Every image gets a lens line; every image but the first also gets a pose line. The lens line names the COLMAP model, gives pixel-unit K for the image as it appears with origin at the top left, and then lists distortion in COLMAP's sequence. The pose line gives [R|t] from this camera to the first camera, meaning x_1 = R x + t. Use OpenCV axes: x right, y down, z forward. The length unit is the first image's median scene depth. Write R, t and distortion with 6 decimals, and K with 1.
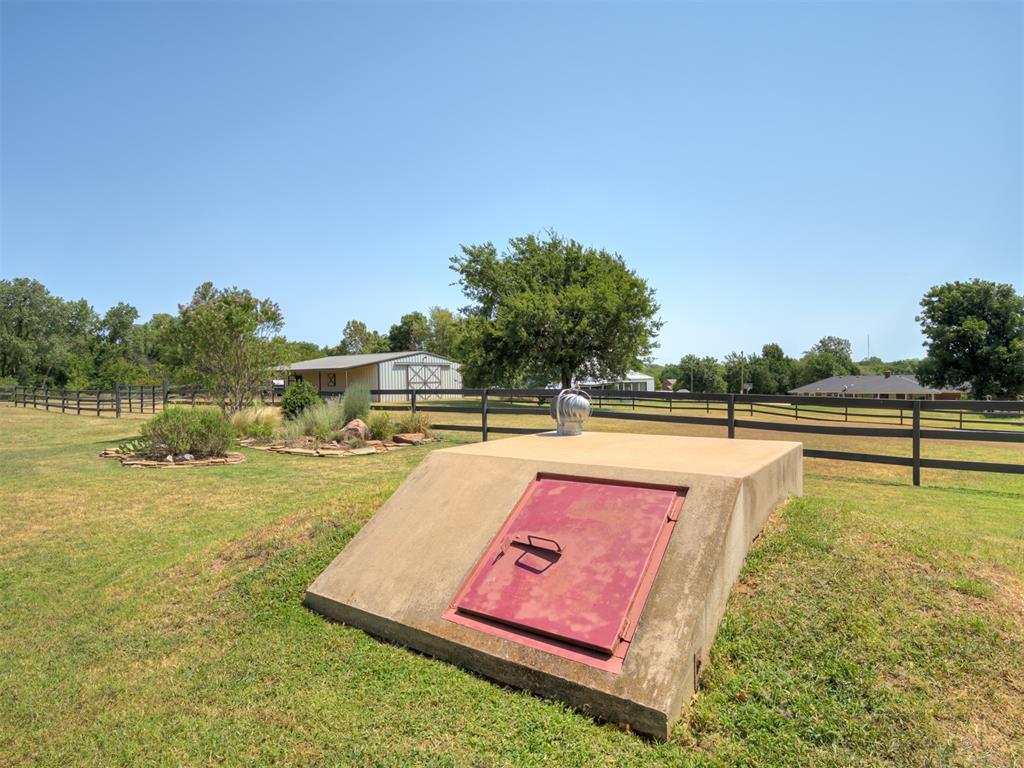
lens RADIAL K [[517.7, 0, 512.0], [0, 517.7, 384.0], [0, 0, 1]] dist [0.000809, 0.001029]
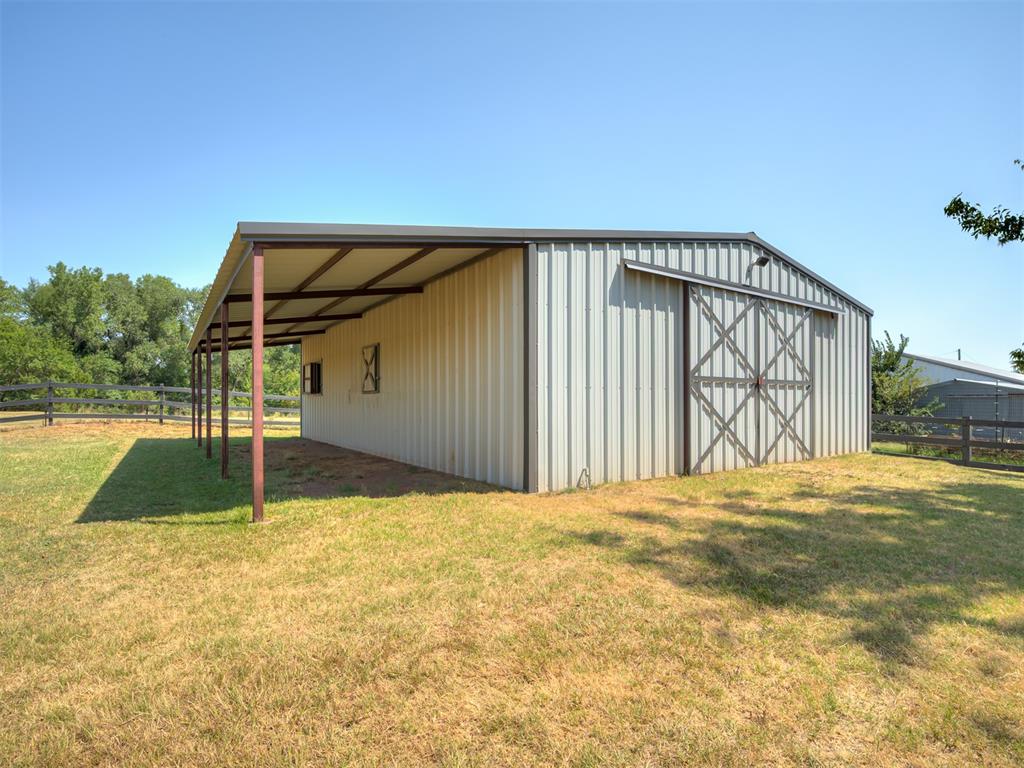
lens RADIAL K [[517.7, 0, 512.0], [0, 517.7, 384.0], [0, 0, 1]] dist [0.000809, 0.001029]
pose [[0.926717, -0.003274, -0.375745, -0.187638], [-0.011164, 0.999281, -0.036241, 0.007644], [0.375594, 0.037779, 0.926014, 0.790649]]
